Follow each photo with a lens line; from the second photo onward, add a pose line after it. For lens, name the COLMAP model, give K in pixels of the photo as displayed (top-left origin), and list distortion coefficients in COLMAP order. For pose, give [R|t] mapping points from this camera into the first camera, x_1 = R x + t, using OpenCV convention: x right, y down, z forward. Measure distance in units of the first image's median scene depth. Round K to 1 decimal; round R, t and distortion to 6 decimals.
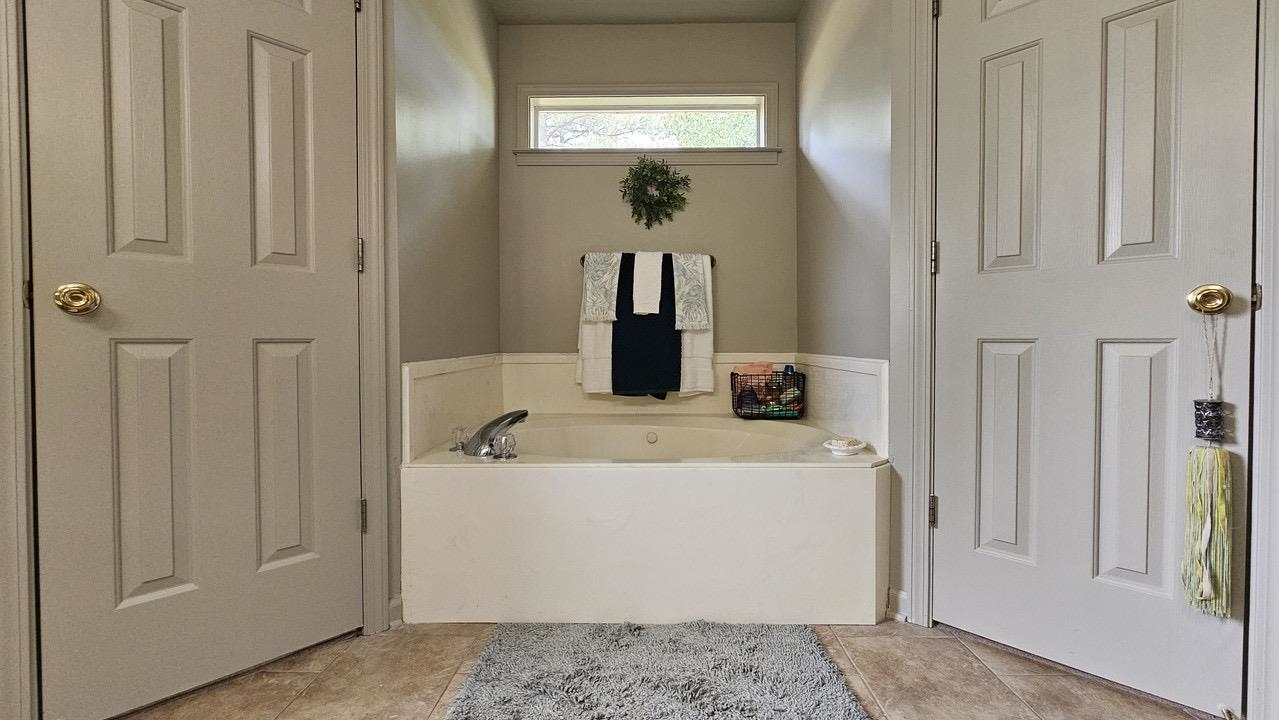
lens RADIAL K [[504.7, 0, 638.2], [0, 504.7, 352.3], [0, 0, 1]] dist [-0.012252, -0.000076]
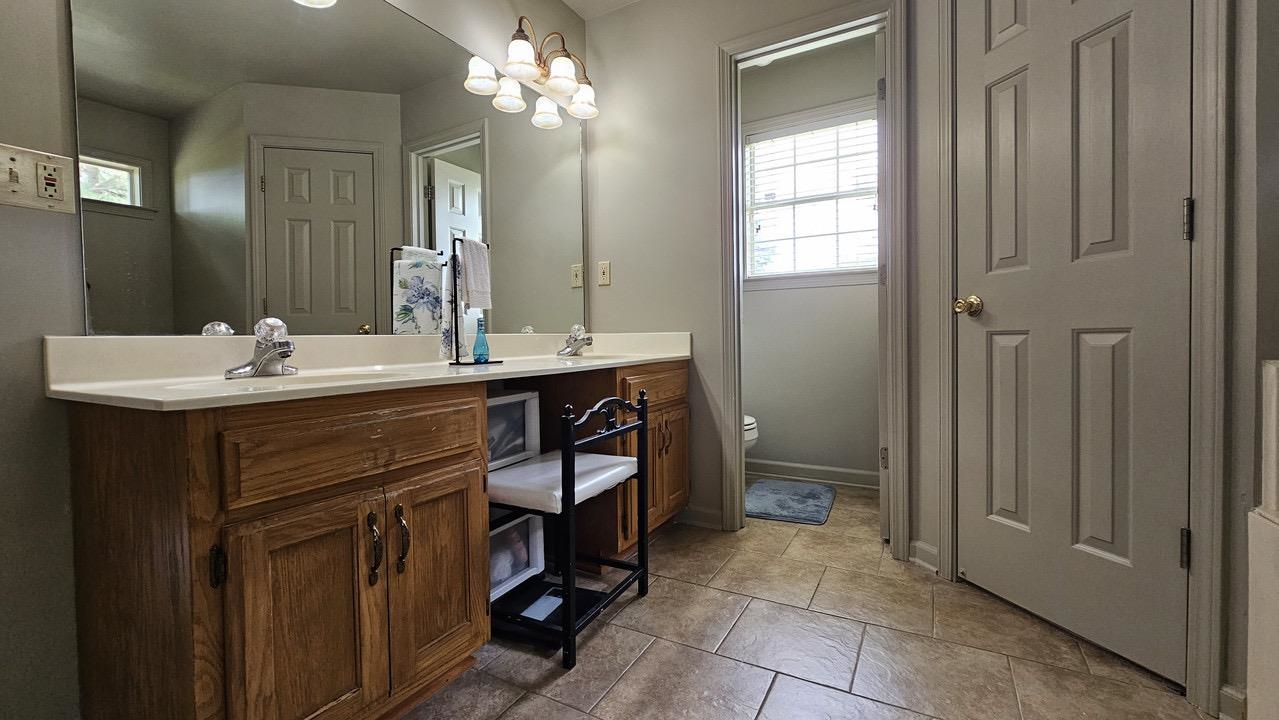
lens RADIAL K [[521.1, 0, 641.3], [0, 521.1, 350.7], [0, 0, 1]] dist [-0.000912, 0.000000]
pose [[-0.468611, 0.025947, -0.883023, 0.584914], [0.001402, 0.999589, 0.028628, -0.012120], [0.883403, 0.012178, -0.468455, 0.632746]]
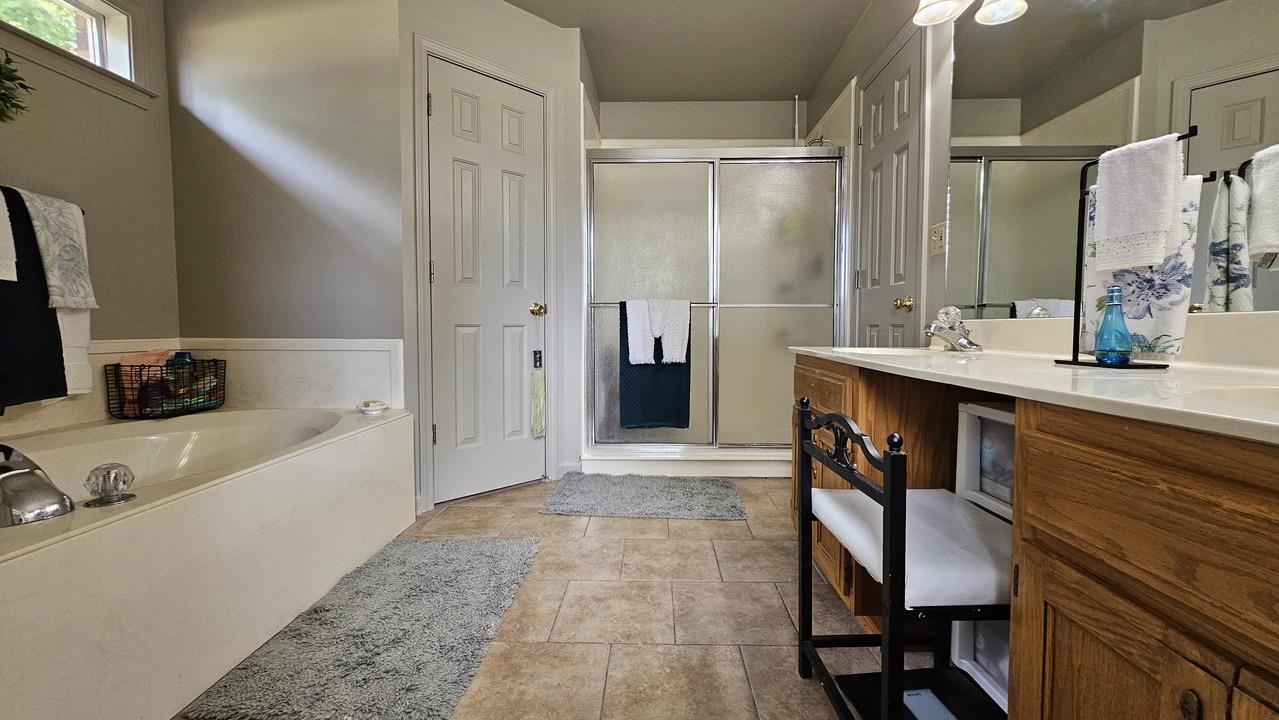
lens RADIAL K [[521.1, 0, 641.3], [0, 521.1, 350.7], [0, 0, 1]] dist [-0.000912, 0.000000]
pose [[0.025120, -0.048649, 0.998500, -1.059216], [0.015883, 0.998709, 0.048260, -0.013416], [-0.999558, 0.014647, 0.025860, 0.323691]]
